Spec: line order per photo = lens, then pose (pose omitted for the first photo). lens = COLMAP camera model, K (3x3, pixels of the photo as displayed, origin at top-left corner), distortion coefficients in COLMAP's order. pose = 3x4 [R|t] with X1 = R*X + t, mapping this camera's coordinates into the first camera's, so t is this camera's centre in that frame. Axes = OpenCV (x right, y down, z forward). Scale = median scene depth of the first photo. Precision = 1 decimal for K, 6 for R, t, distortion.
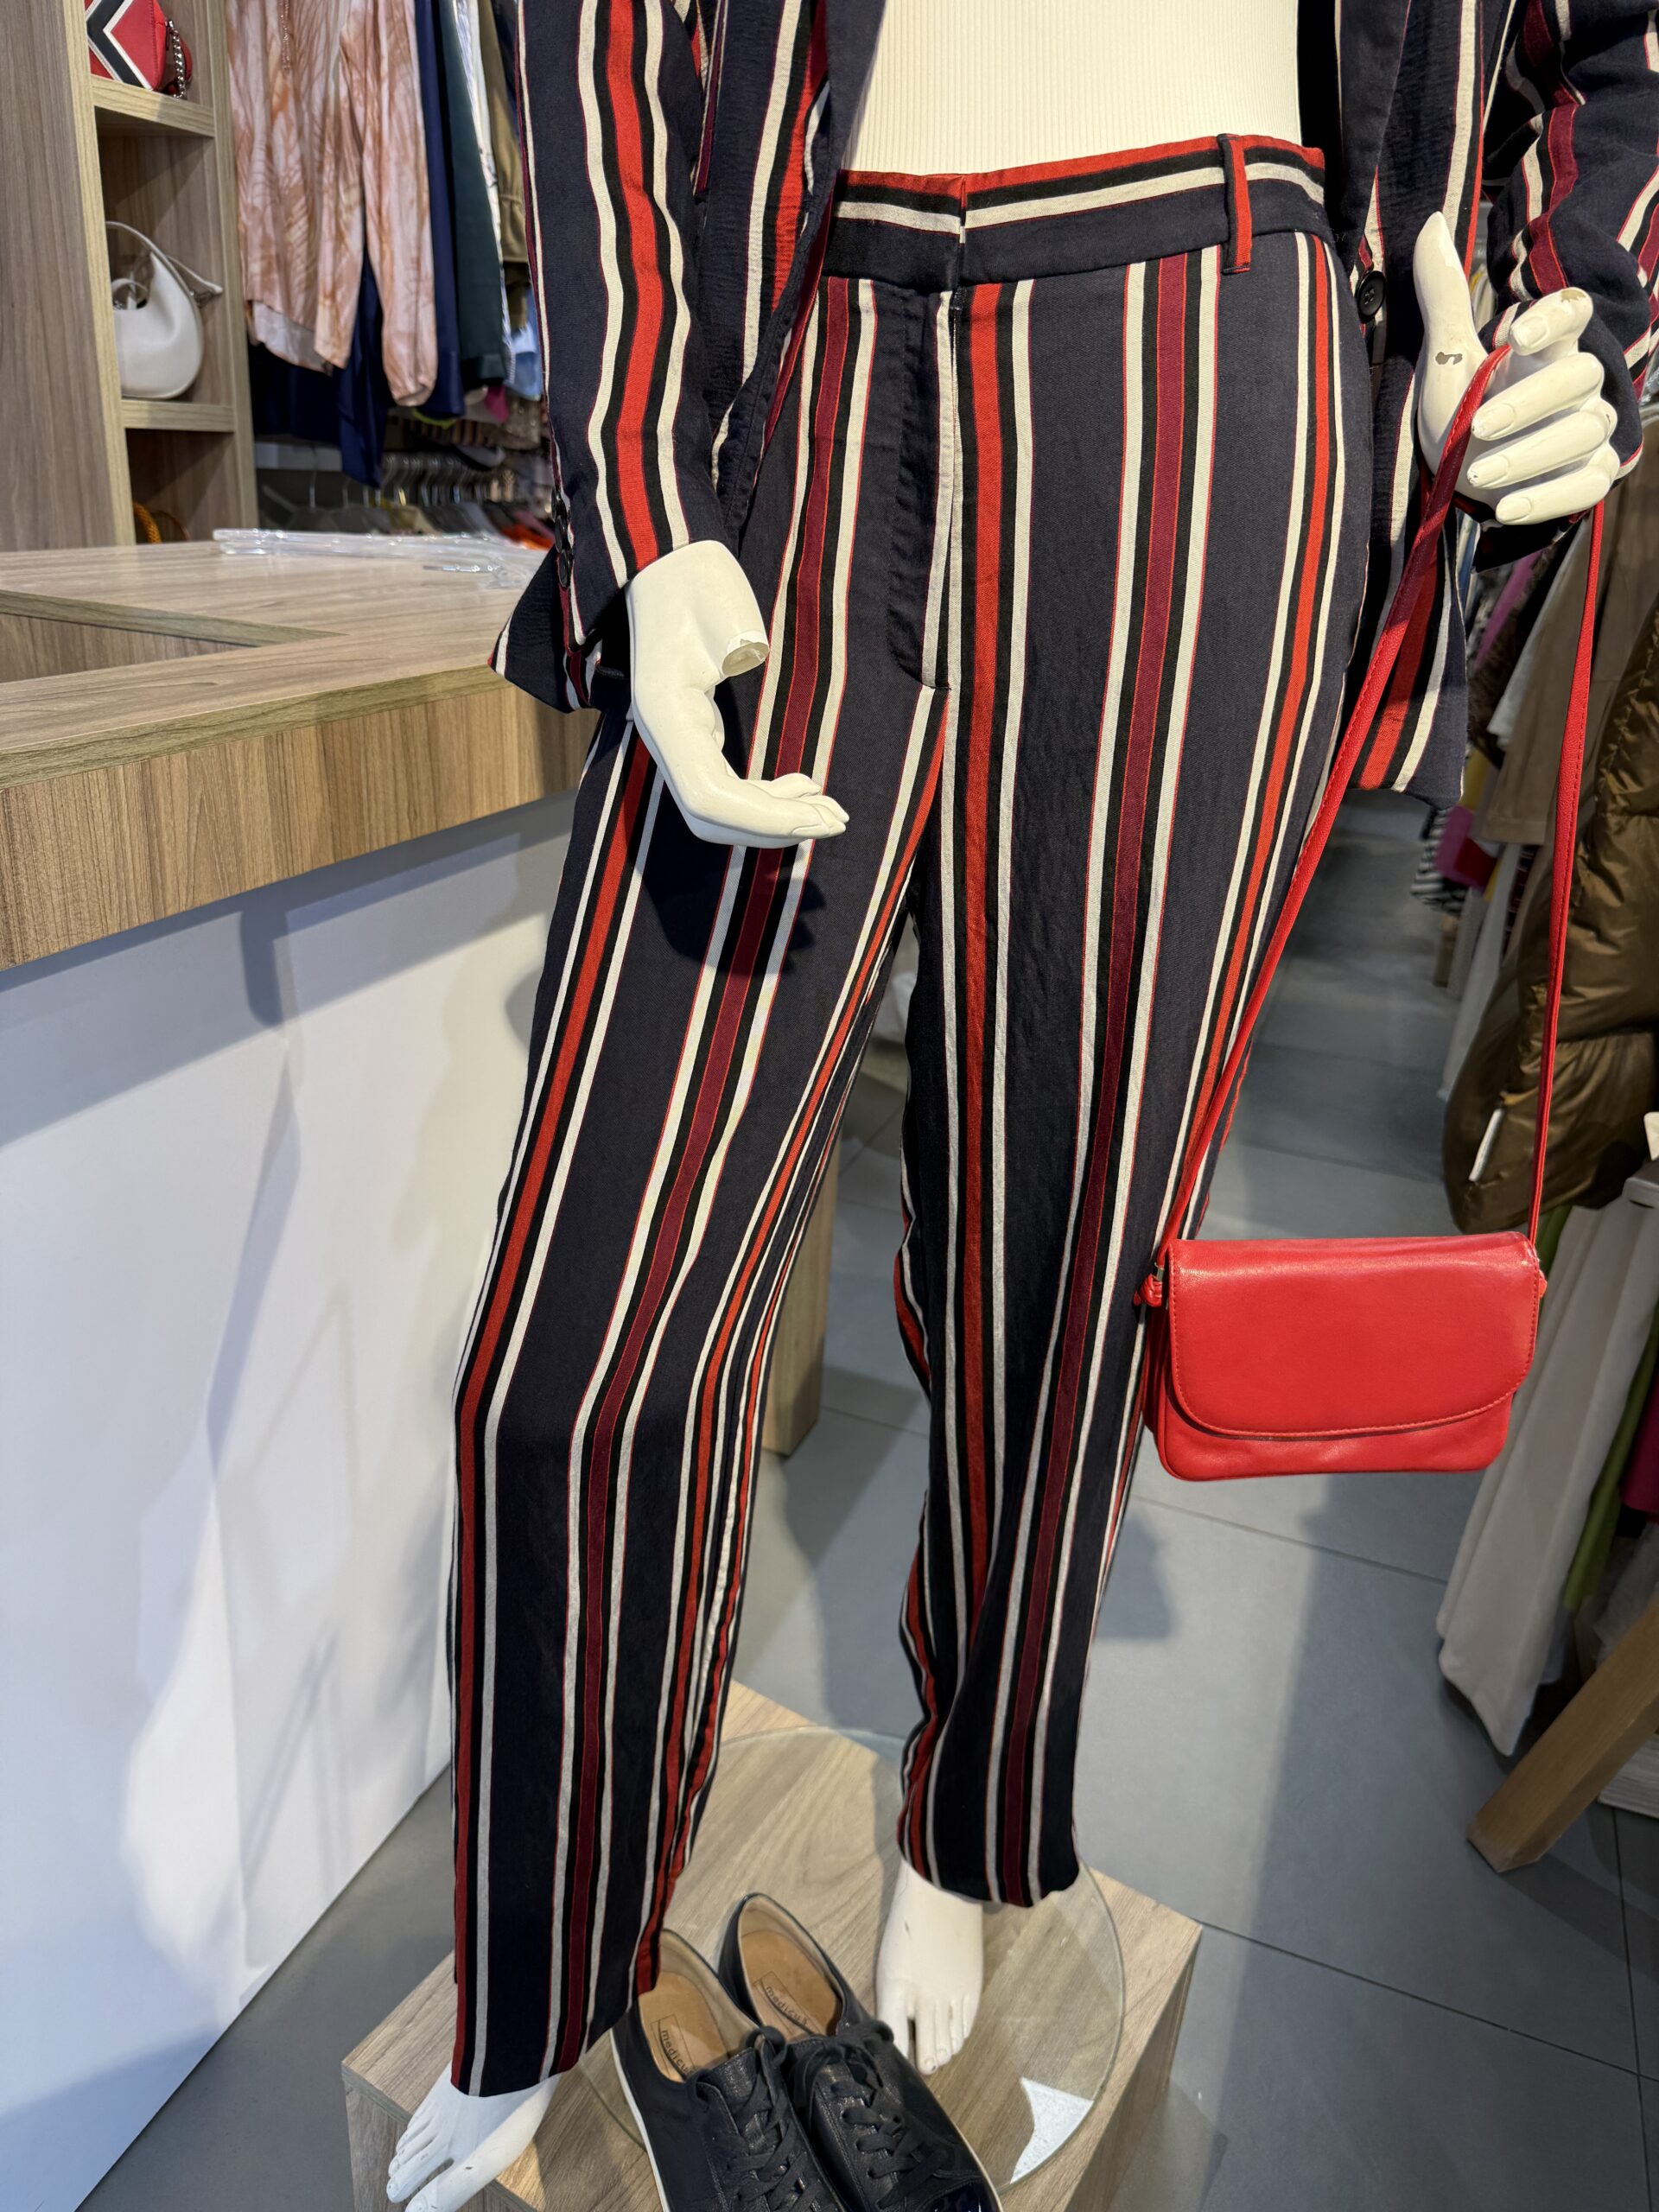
lens RADIAL K [[1546.5, 0, 829.5], [0, 1546.5, 1106.0], [0, 0, 1]] dist [0.063572, -0.084743]
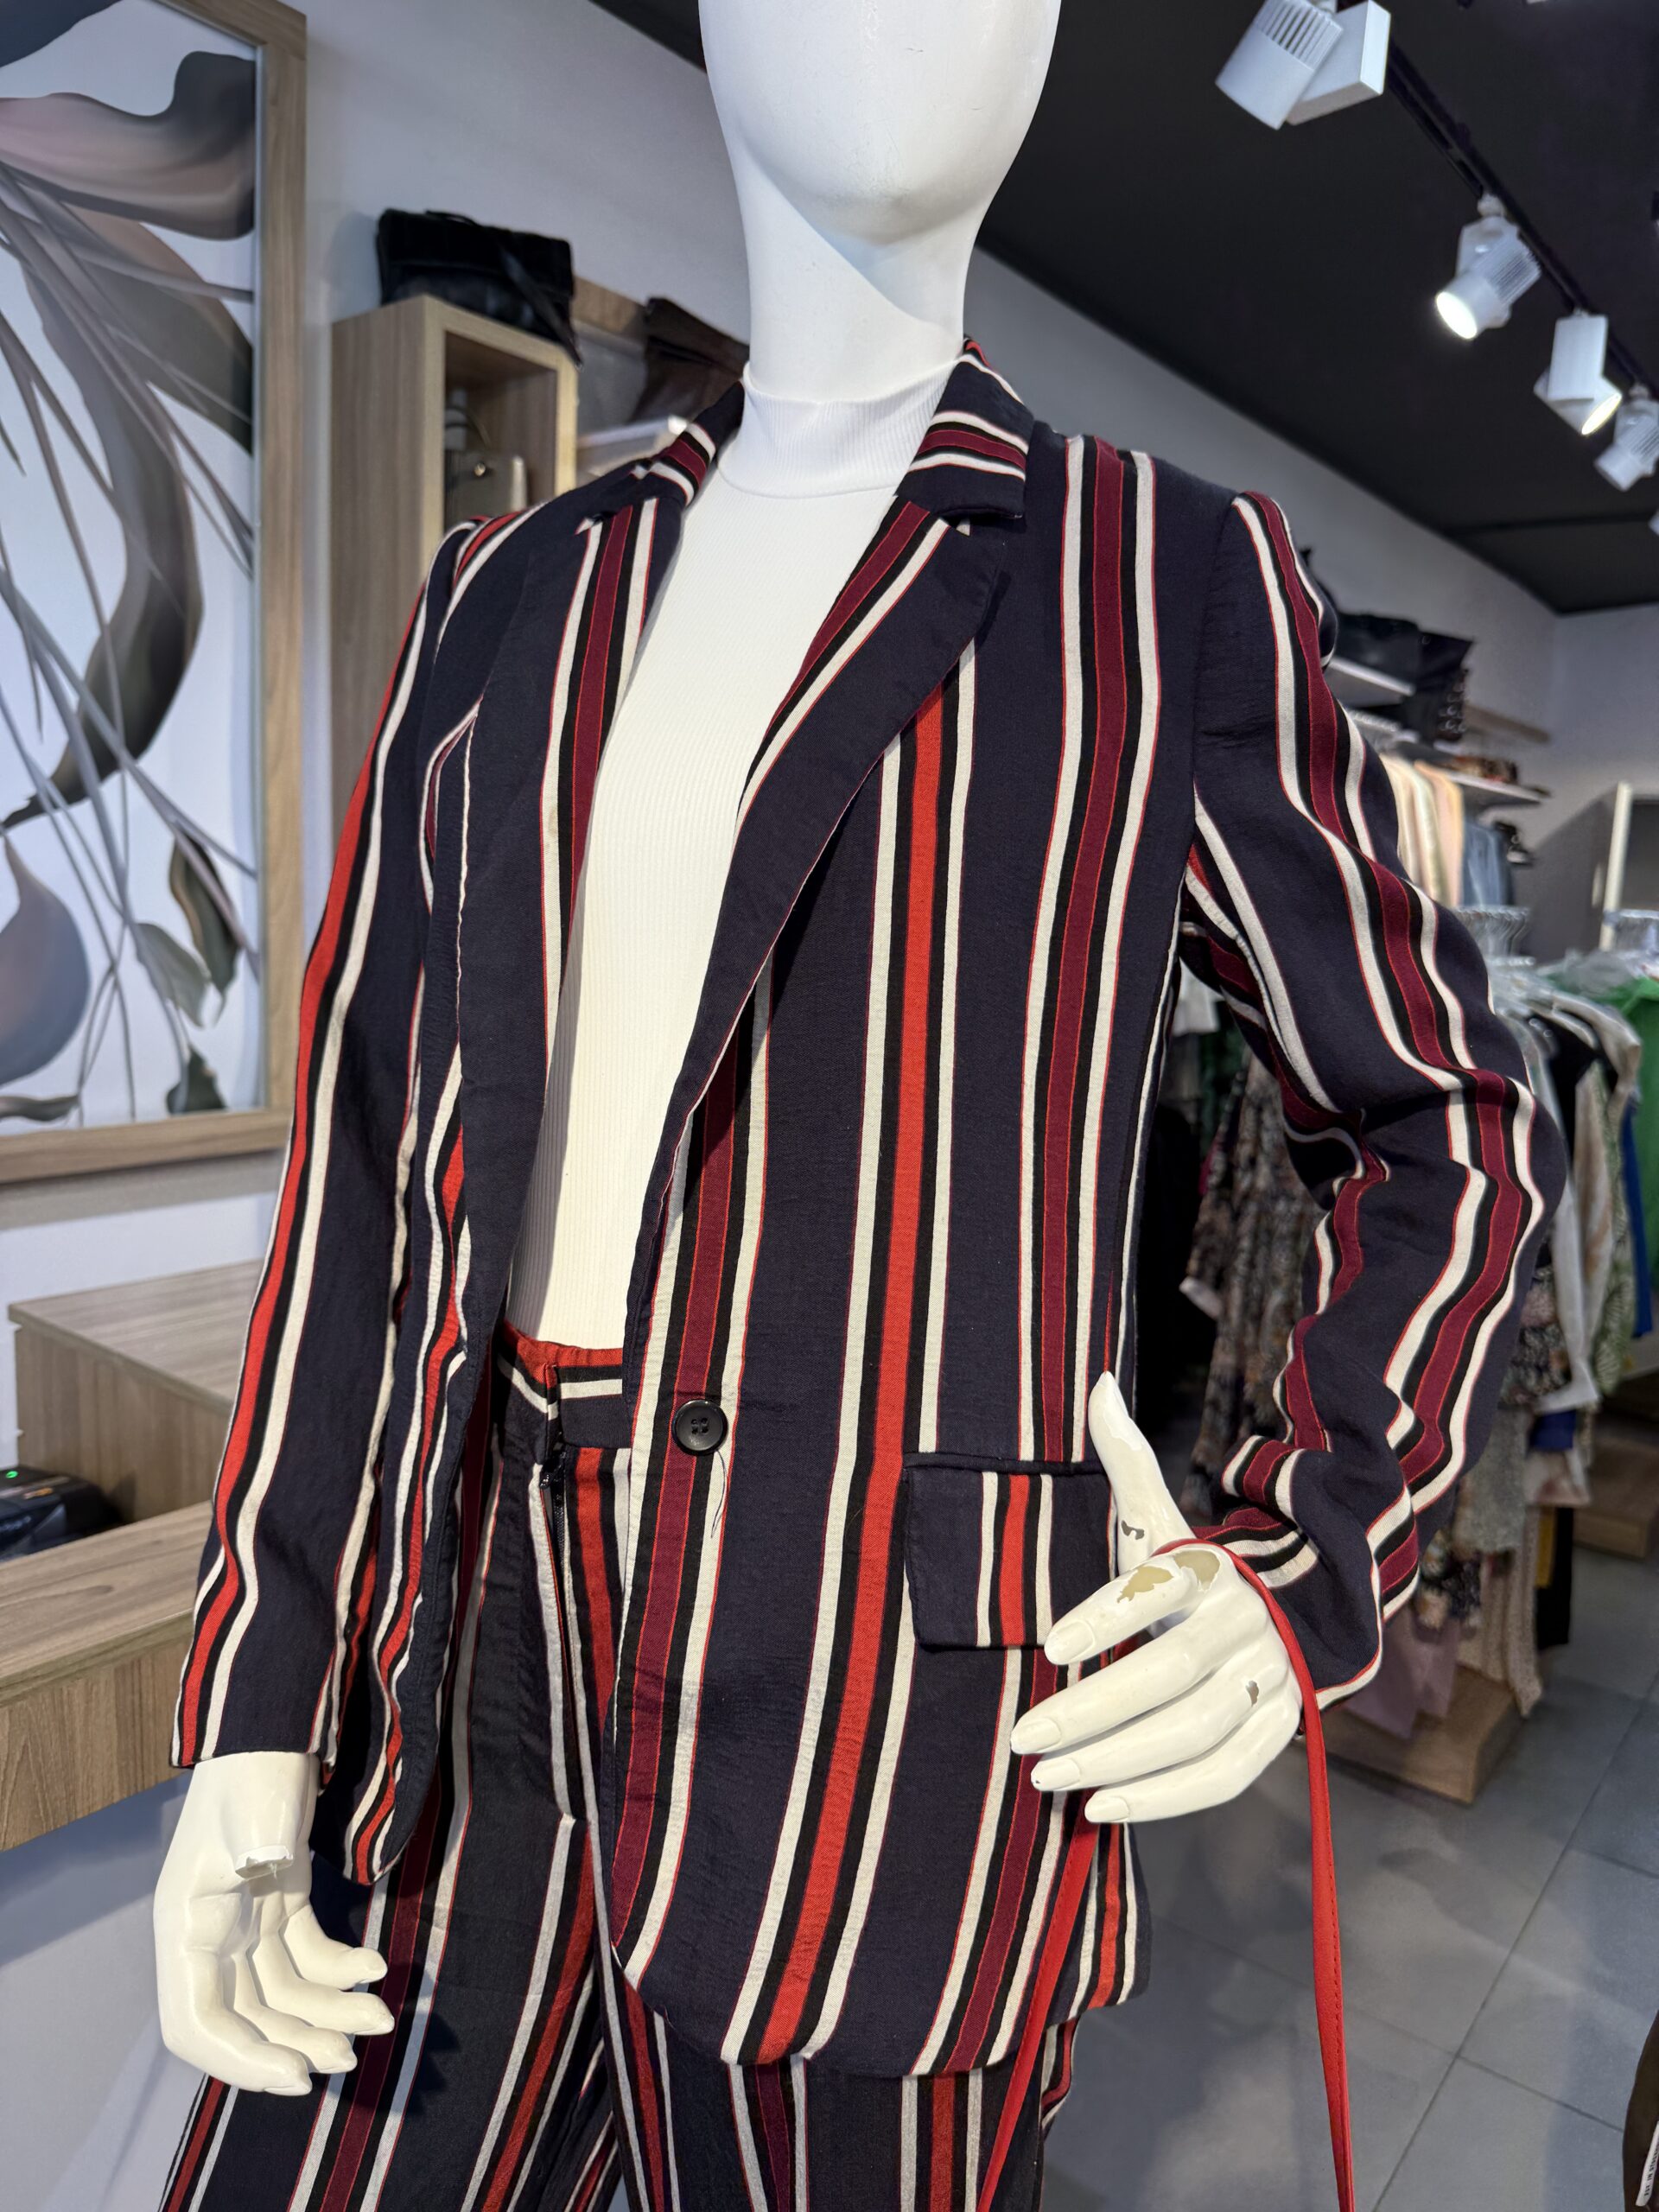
lens RADIAL K [[1546.5, 0, 829.5], [0, 1546.5, 1106.0], [0, 0, 1]] dist [0.063572, -0.084743]
pose [[0.958721, 0.016207, -0.283887, 0.222873], [-0.099425, 0.954460, -0.281284, -0.206247], [0.266400, 0.297898, 0.916672, 0.041710]]
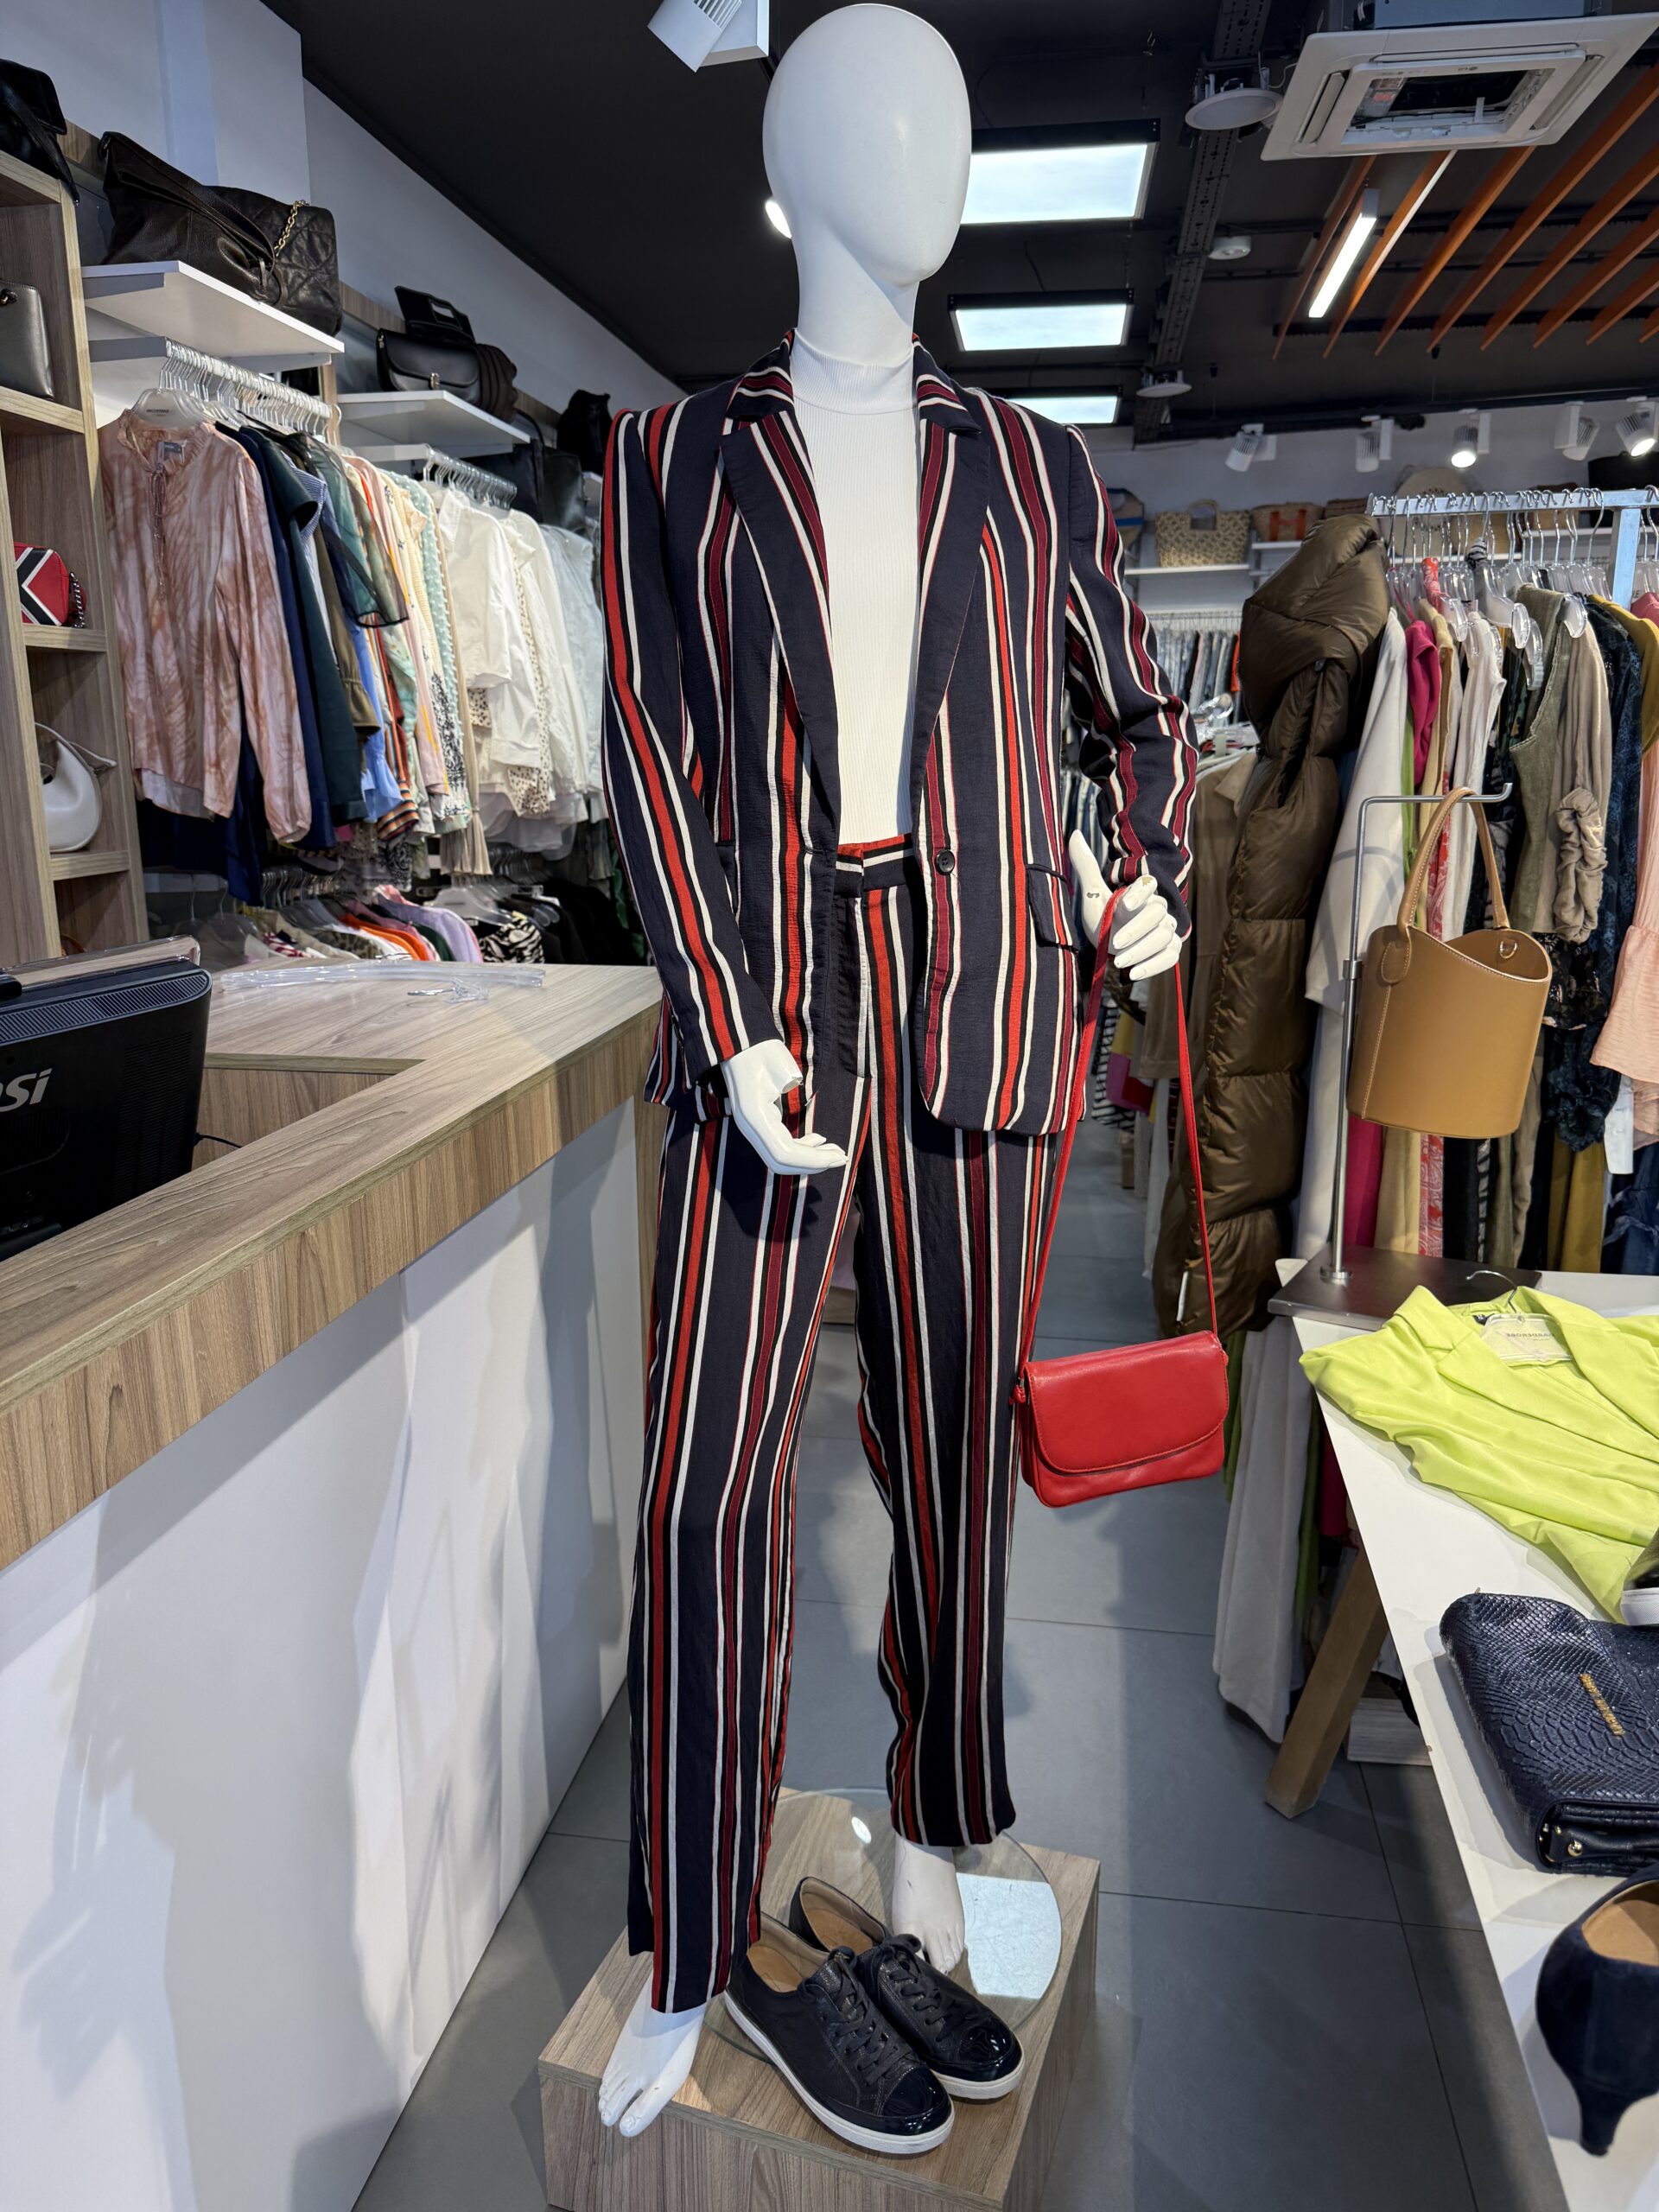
lens RADIAL K [[1546.5, 0, 829.5], [0, 1546.5, 1106.0], [0, 0, 1]] dist [0.063572, -0.084743]
pose [[0.974598, -0.113849, 0.192868, -0.165465], [0.143989, 0.978109, -0.150232, 0.018692], [-0.171542, 0.174187, 0.969656, -0.391613]]
